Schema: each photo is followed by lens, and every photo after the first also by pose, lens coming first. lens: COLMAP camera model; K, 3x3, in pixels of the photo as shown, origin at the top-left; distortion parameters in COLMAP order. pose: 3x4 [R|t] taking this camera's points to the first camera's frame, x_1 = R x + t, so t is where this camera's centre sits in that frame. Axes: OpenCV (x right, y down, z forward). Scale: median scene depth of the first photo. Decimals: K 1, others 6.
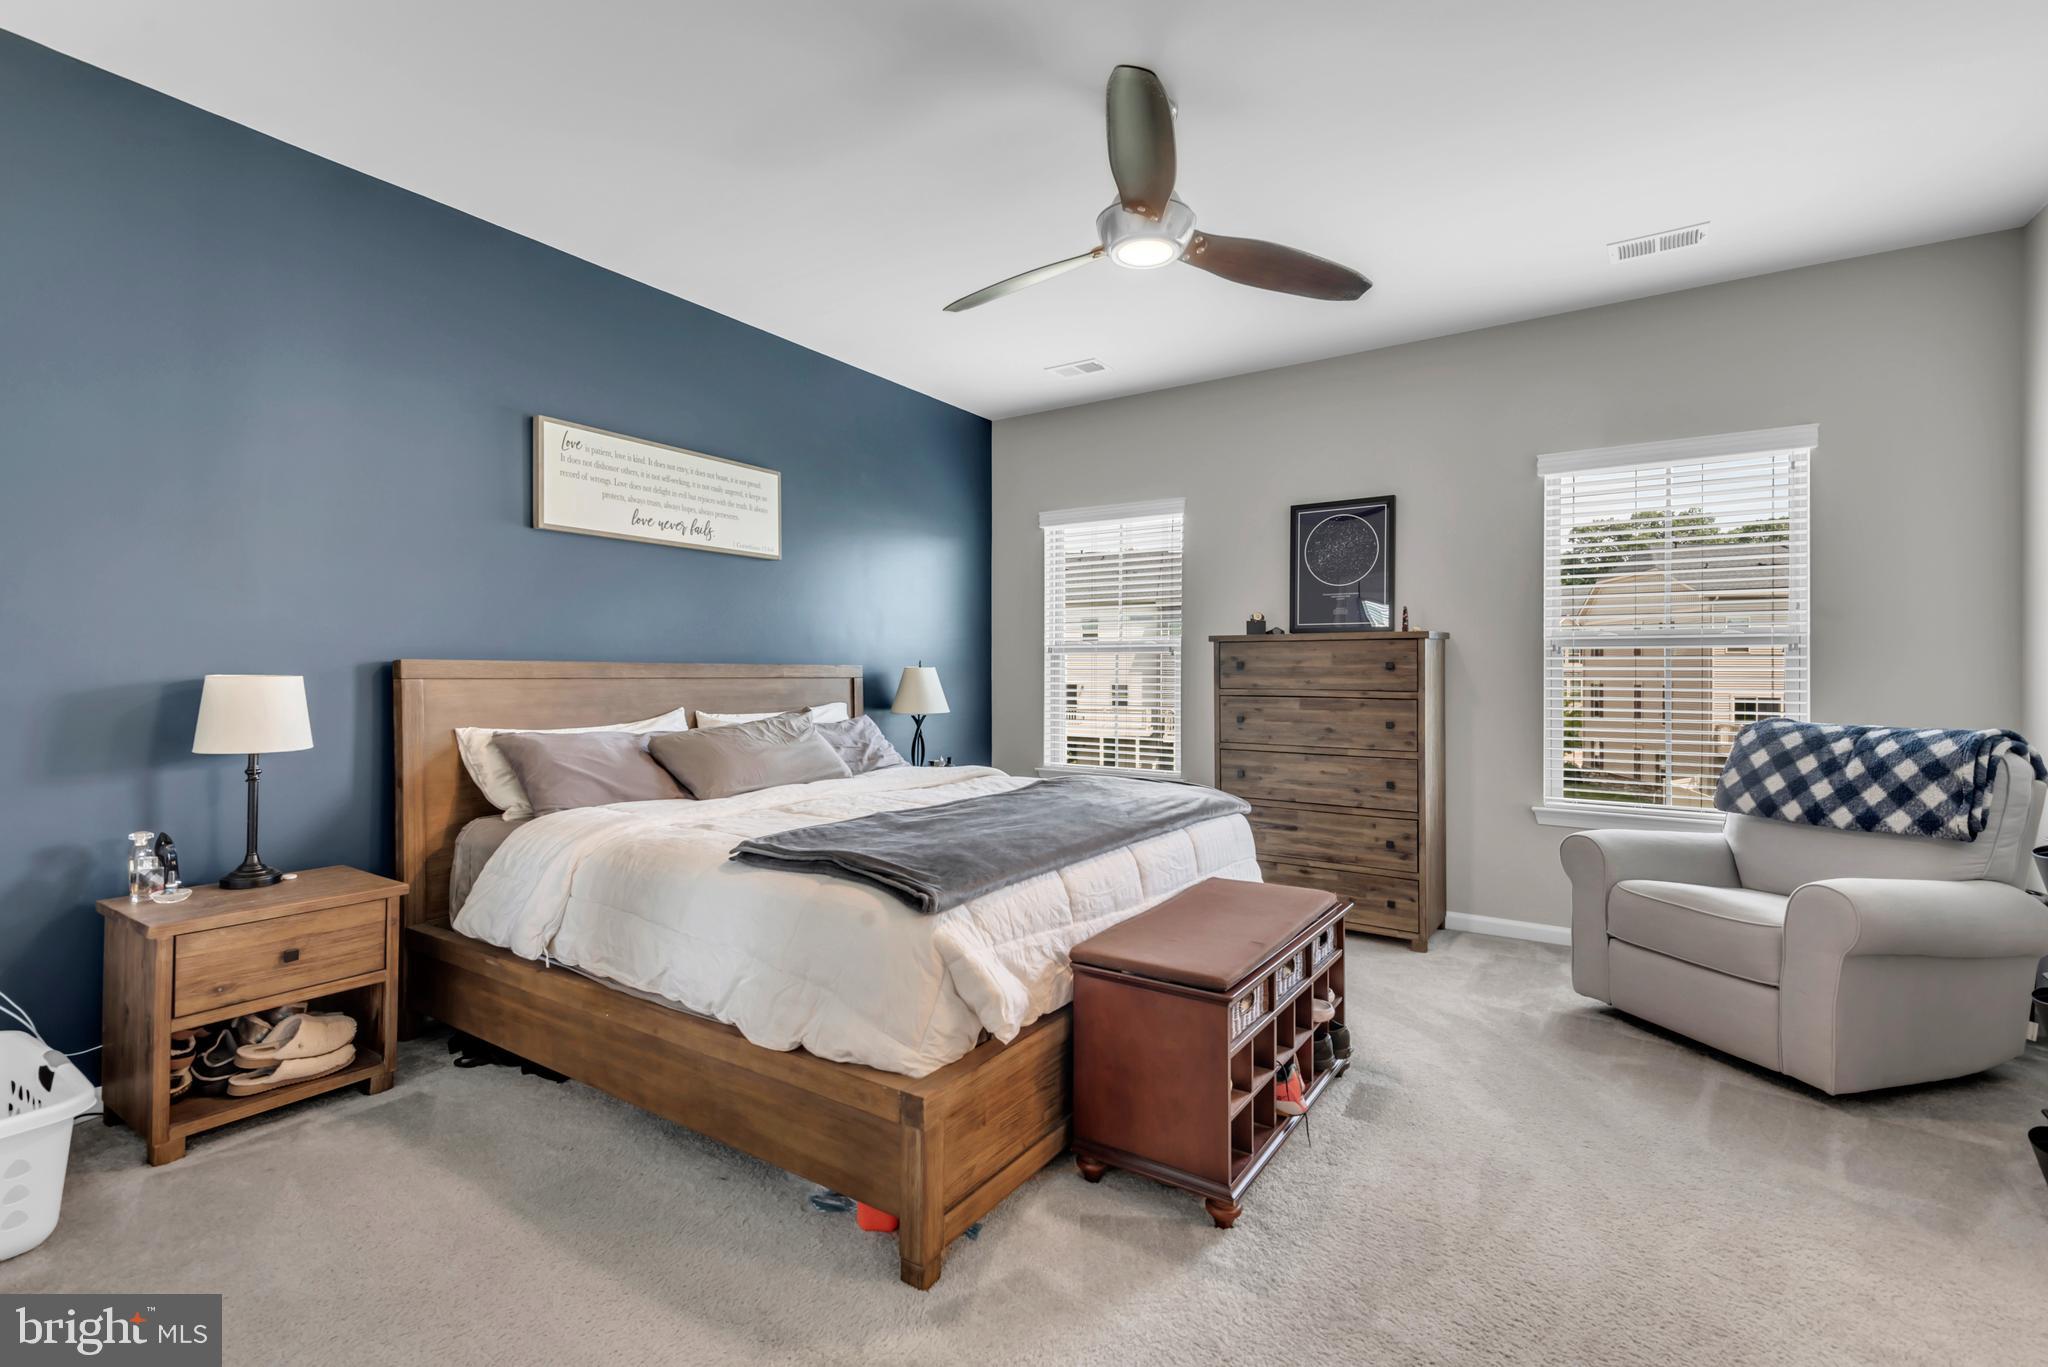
lens RADIAL K [[950.5, 0, 1020.1], [0, 950.5, 667.4], [0, 0, 1]] dist [0.017196, -0.000923]
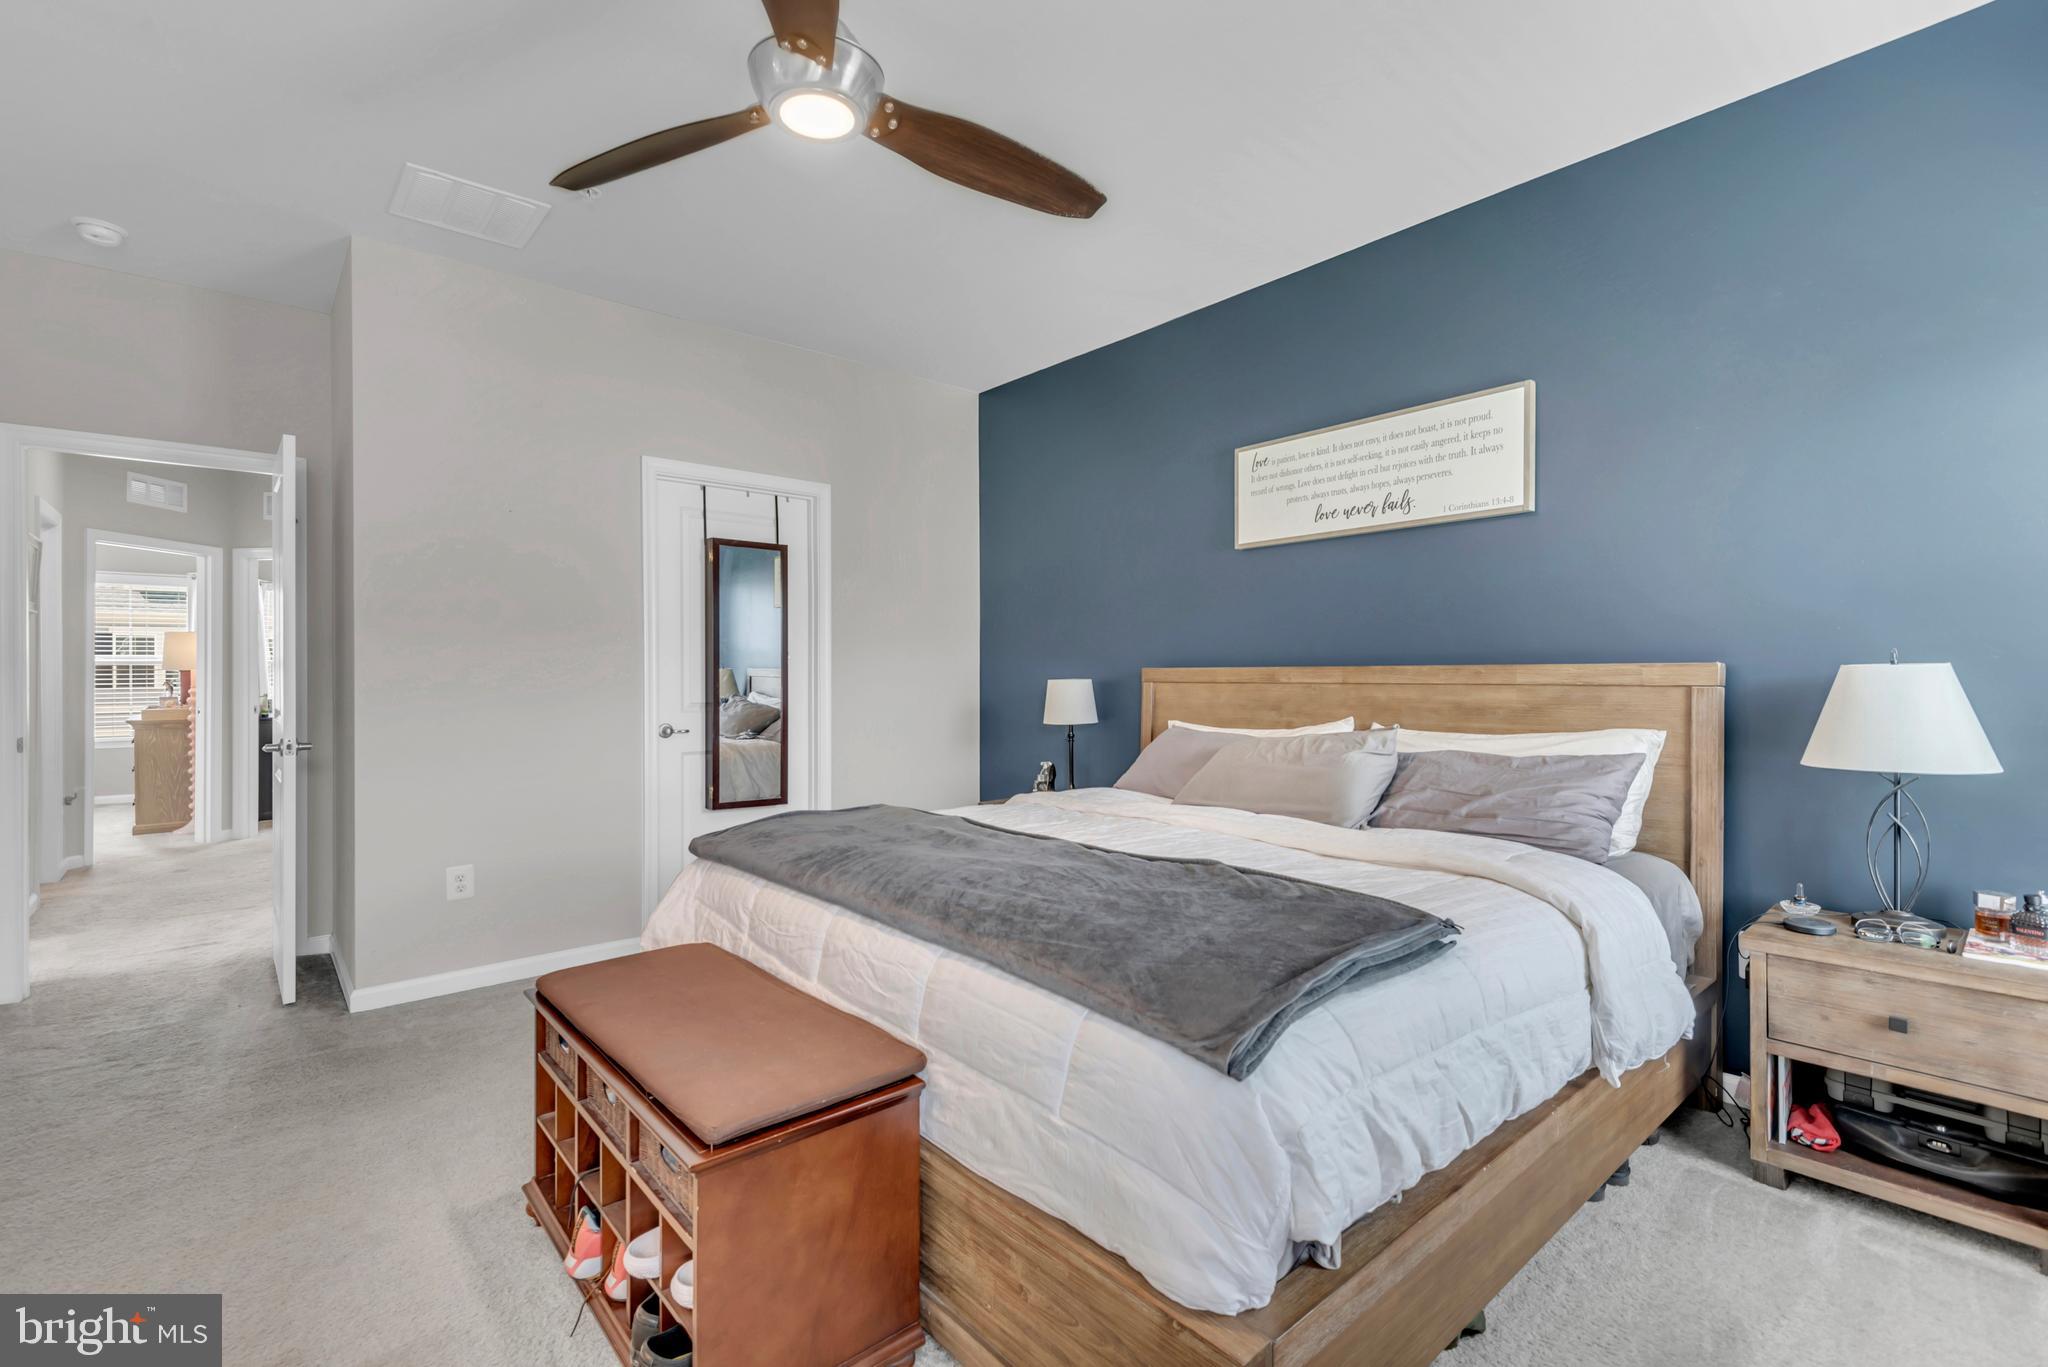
lens RADIAL K [[950.5, 0, 1020.1], [0, 950.5, 667.4], [0, 0, 1]] dist [0.017196, -0.000923]
pose [[-0.312171, -0.005285, -0.950011, 0.572935], [0.011665, 0.999888, -0.009396, 0.000873], [0.949954, -0.014014, -0.312074, 0.986595]]
